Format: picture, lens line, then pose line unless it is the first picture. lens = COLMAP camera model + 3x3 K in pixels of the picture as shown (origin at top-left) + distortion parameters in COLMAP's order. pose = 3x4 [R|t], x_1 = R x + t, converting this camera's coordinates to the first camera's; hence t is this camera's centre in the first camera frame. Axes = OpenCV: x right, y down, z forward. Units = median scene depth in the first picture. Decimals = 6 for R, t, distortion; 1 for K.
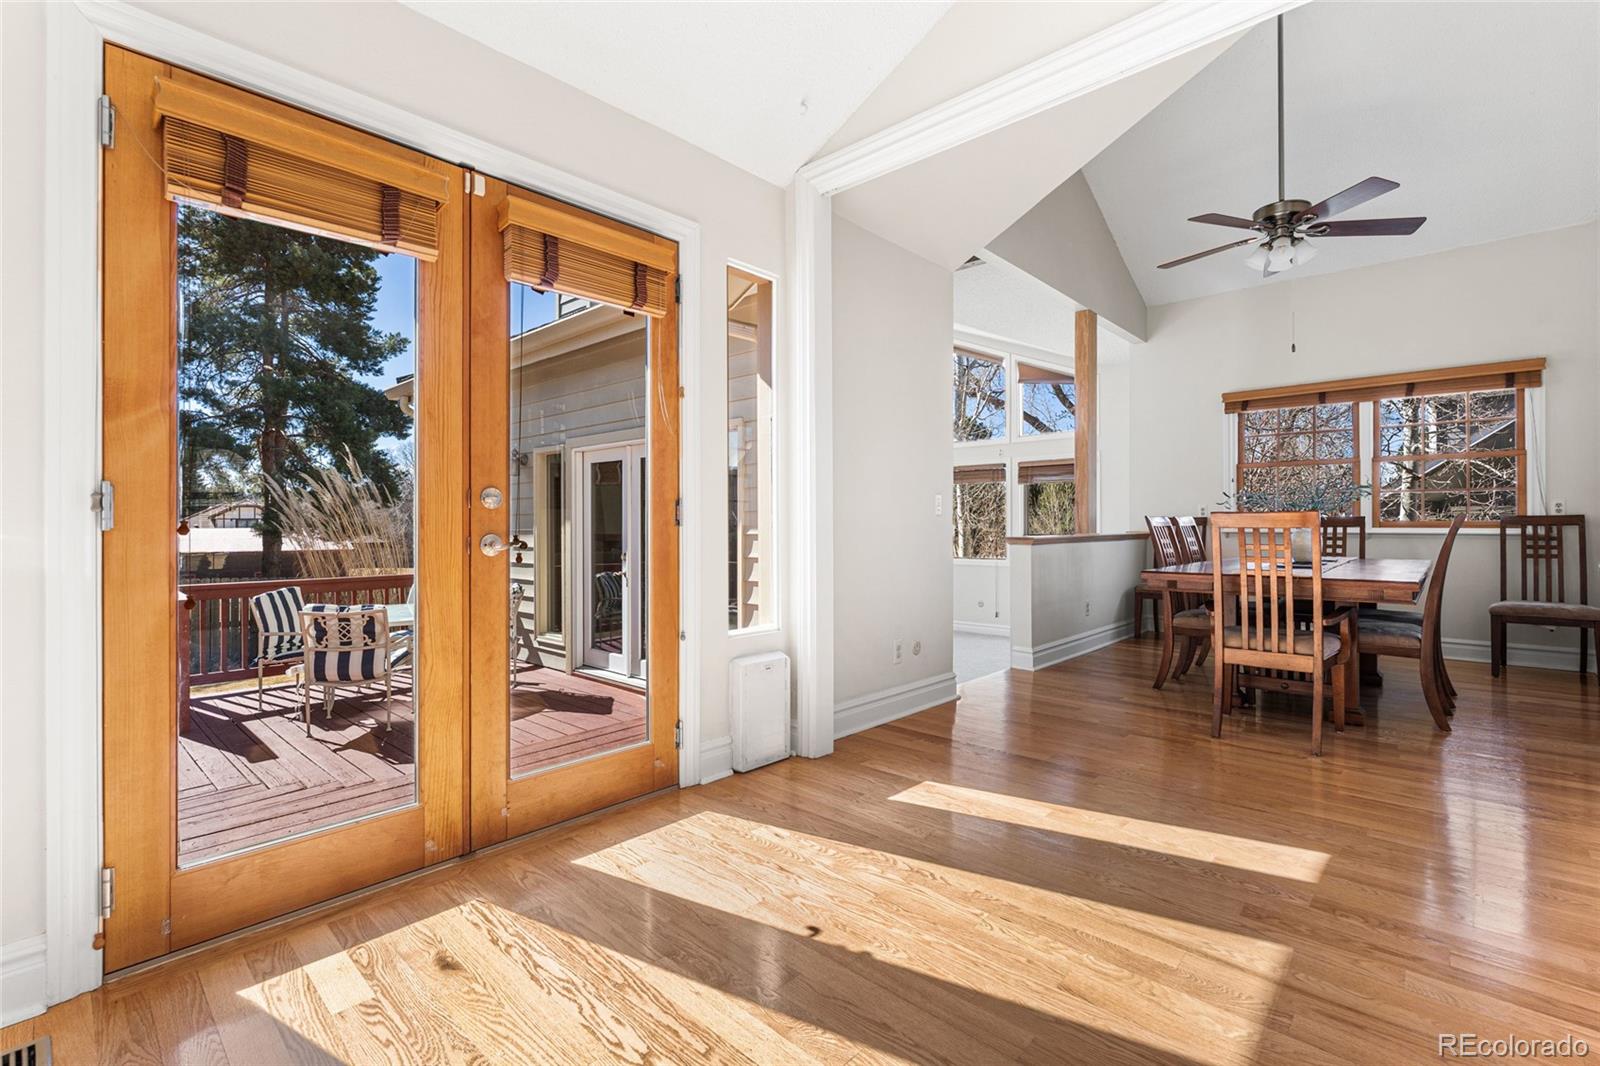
lens RADIAL K [[715.0, 0, 794.4], [0, 715.0, 526.8], [0, 0, 1]] dist [0.000760, 0.000575]
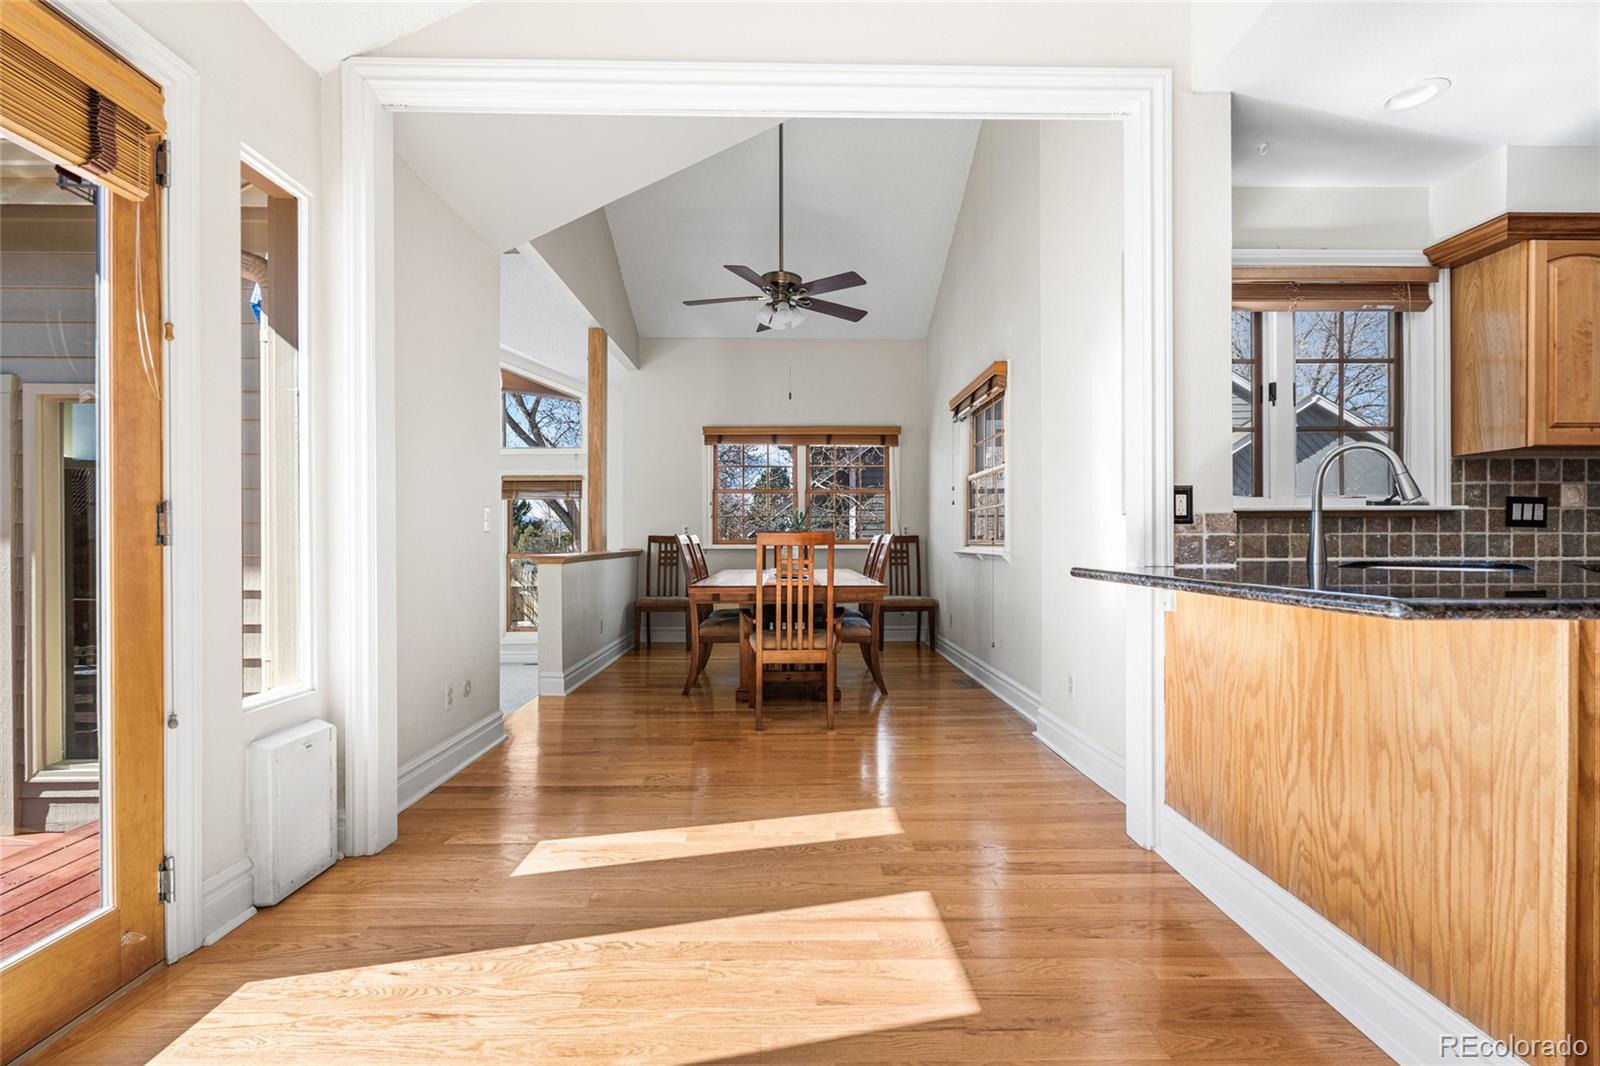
lens RADIAL K [[720.8, 0, 797.0], [0, 720.8, 547.6], [0, 0, 1]] dist [-0.002389, 0.000099]
pose [[0.719859, -0.005613, 0.694097, -0.187074], [0.002225, 0.999981, 0.005779, -0.001410], [-0.694116, -0.002616, 0.719858, 0.157690]]
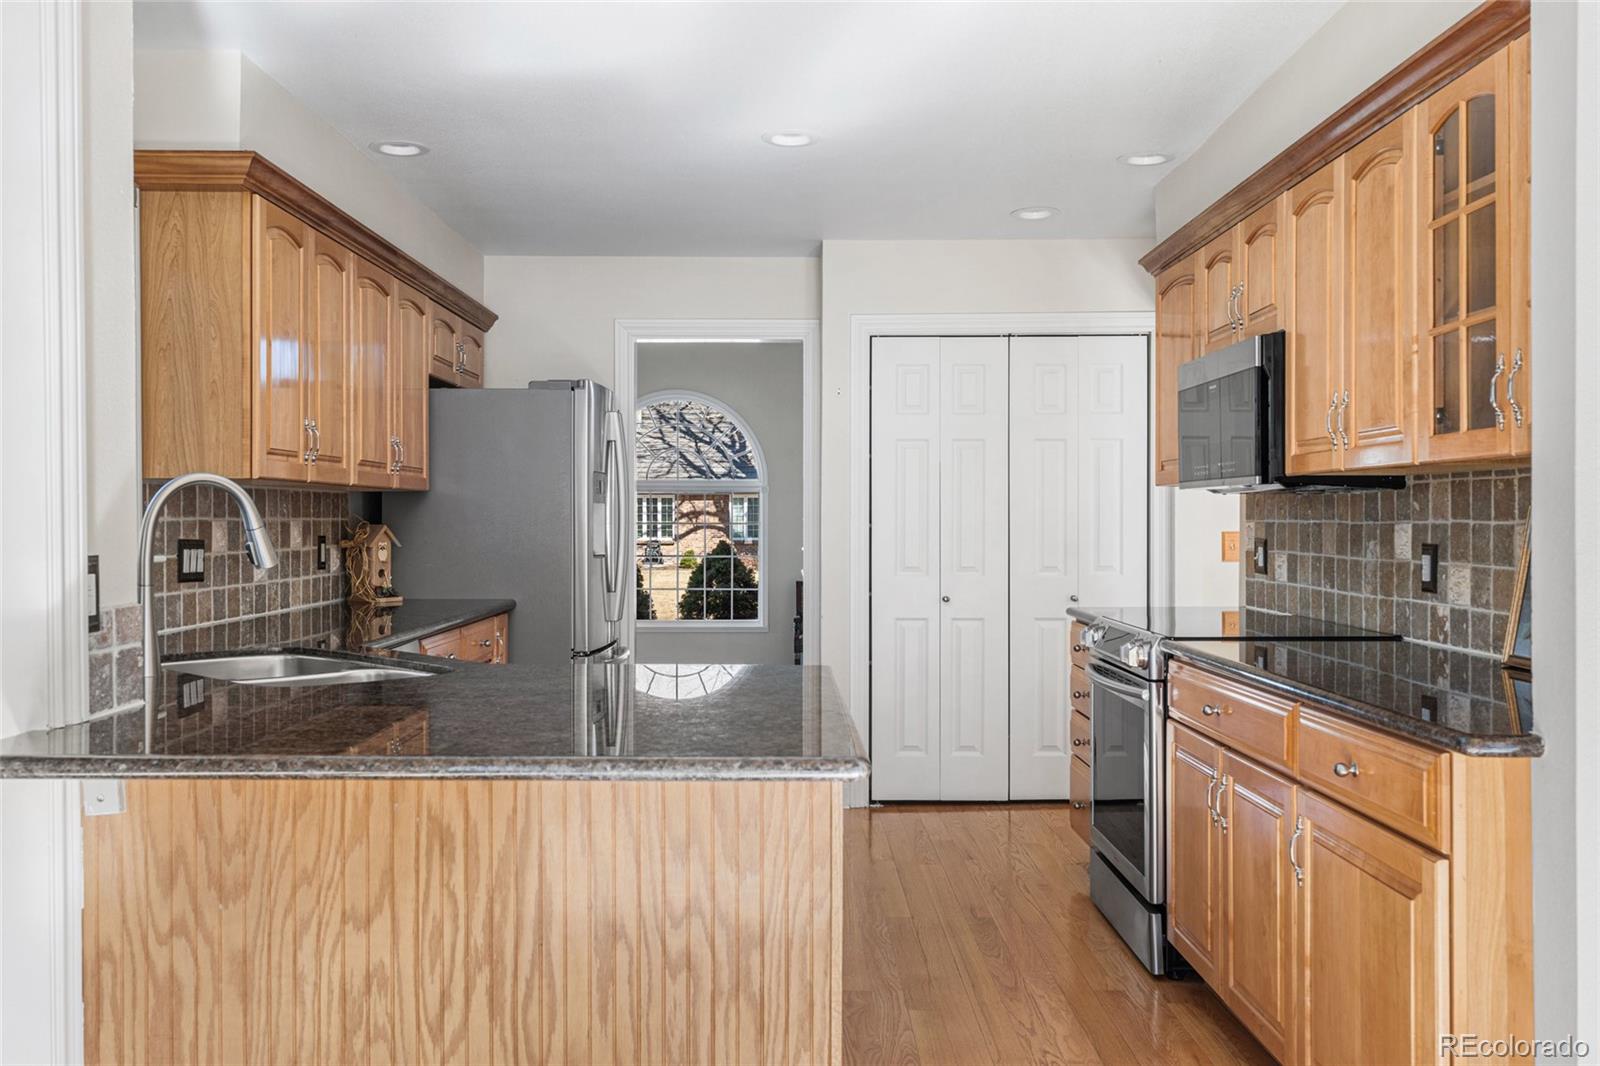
lens RADIAL K [[1384.4, 0, 799.2], [0, 1384.4, 523.0], [0, 0, 1]] dist [0.001296, 0.002561]
pose [[-0.687612, -0.000692, 0.726078, -0.150492], [0.003187, 0.999987, 0.003971, -0.085754], [-0.726072, 0.005045, -0.687600, 0.687227]]
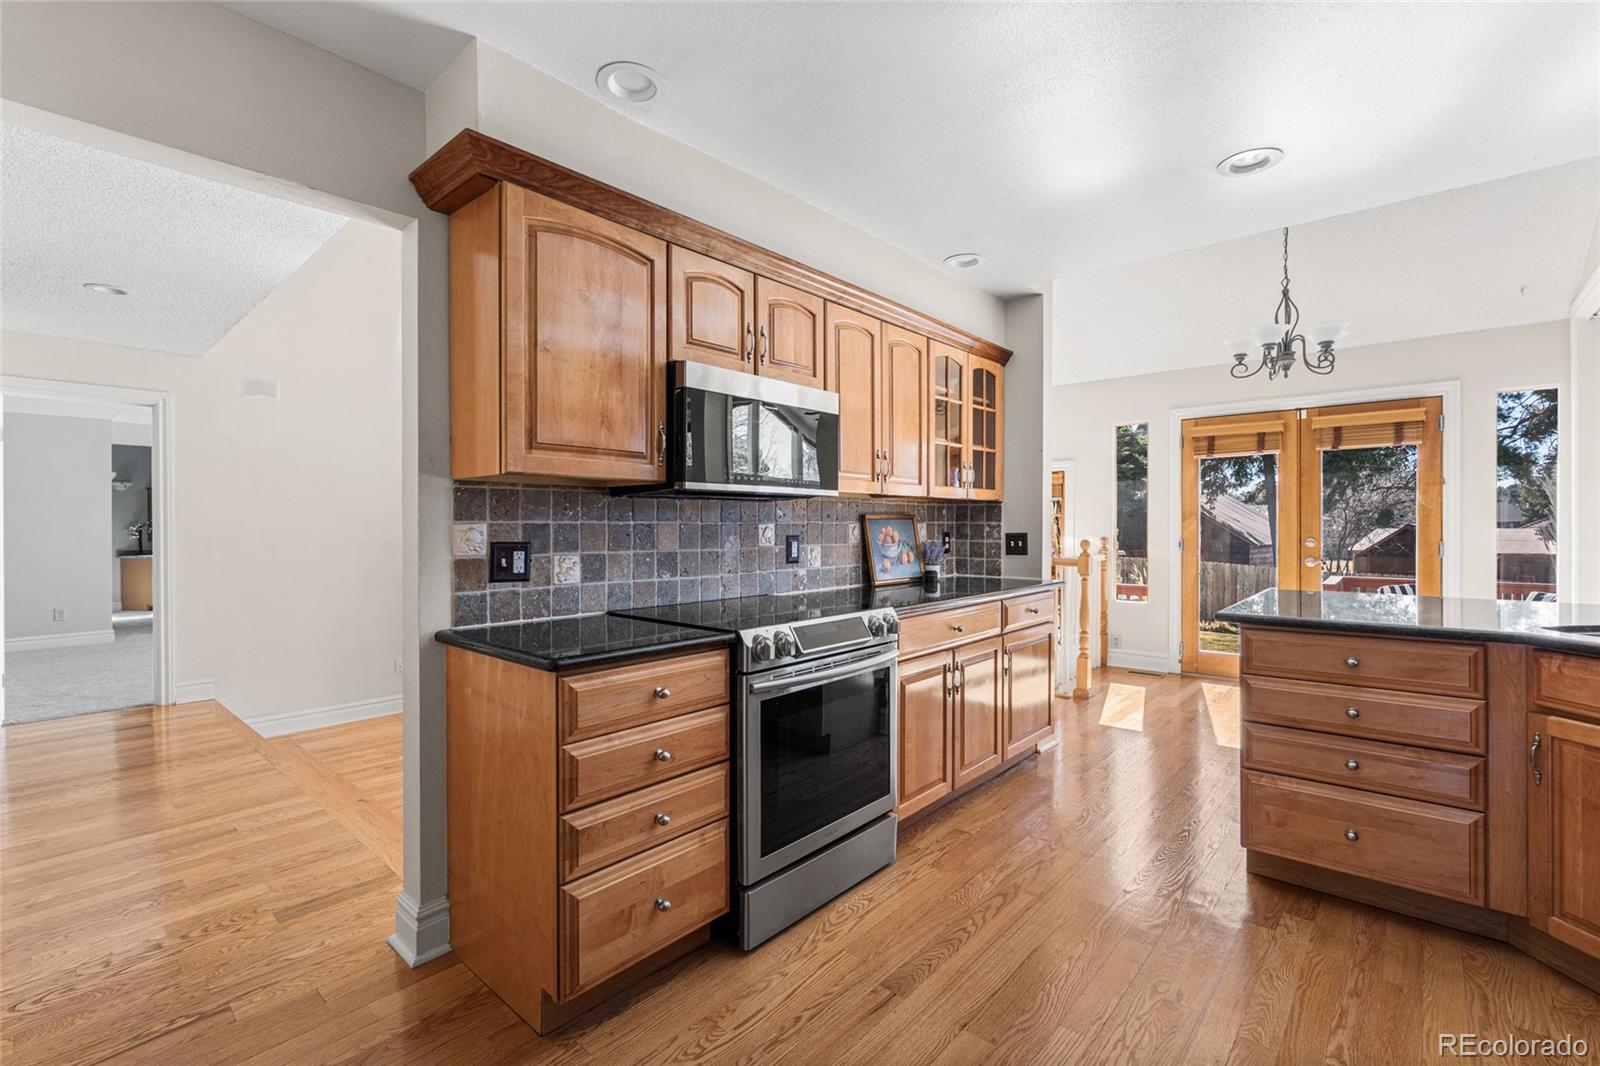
lens RADIAL K [[714.5, 0, 800.0], [0, 714.5, 533.0], [0, 0, 1]] dist [-0.002372, -0.000391]
pose [[0.030368, 0.011466, -0.999473, 1.462382], [0.001156, 0.999933, 0.011506, -0.076883], [0.999538, -0.001505, 0.030352, -0.598385]]
